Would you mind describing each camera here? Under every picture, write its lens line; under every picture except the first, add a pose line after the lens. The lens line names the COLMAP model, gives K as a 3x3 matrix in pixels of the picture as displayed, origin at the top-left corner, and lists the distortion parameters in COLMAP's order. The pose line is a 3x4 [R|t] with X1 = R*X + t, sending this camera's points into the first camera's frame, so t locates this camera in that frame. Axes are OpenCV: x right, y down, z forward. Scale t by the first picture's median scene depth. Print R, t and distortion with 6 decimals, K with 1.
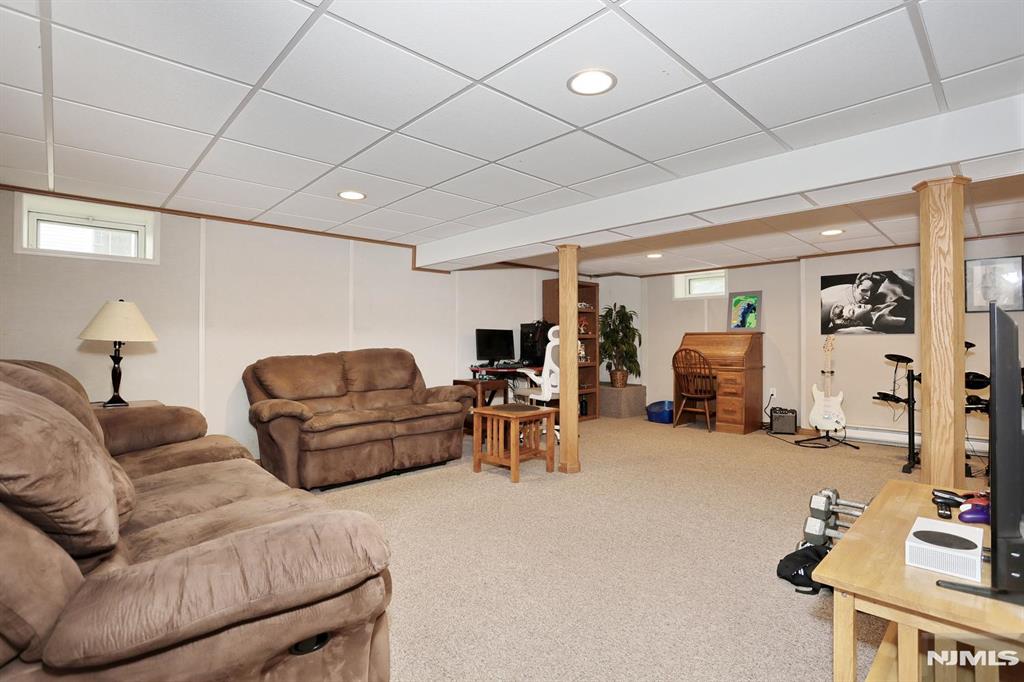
lens RADIAL K [[495.5, 0, 512.0], [0, 495.5, 341.0], [0, 0, 1]] dist [-0.040369, 0.000458]
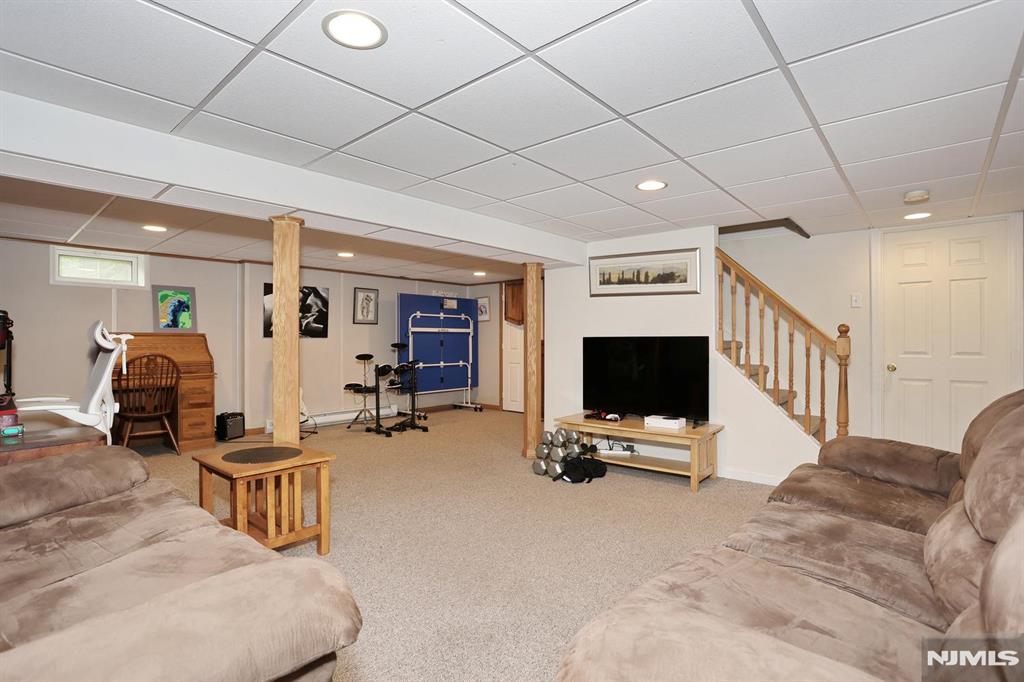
lens RADIAL K [[495.5, 0, 512.0], [0, 495.5, 341.0], [0, 0, 1]] dist [-0.040369, 0.000458]
pose [[-0.081228, 0.000040, 0.996696, -0.463309], [-0.003274, 0.999995, -0.000307, -0.006840], [-0.996690, -0.003288, -0.081228, 0.532227]]
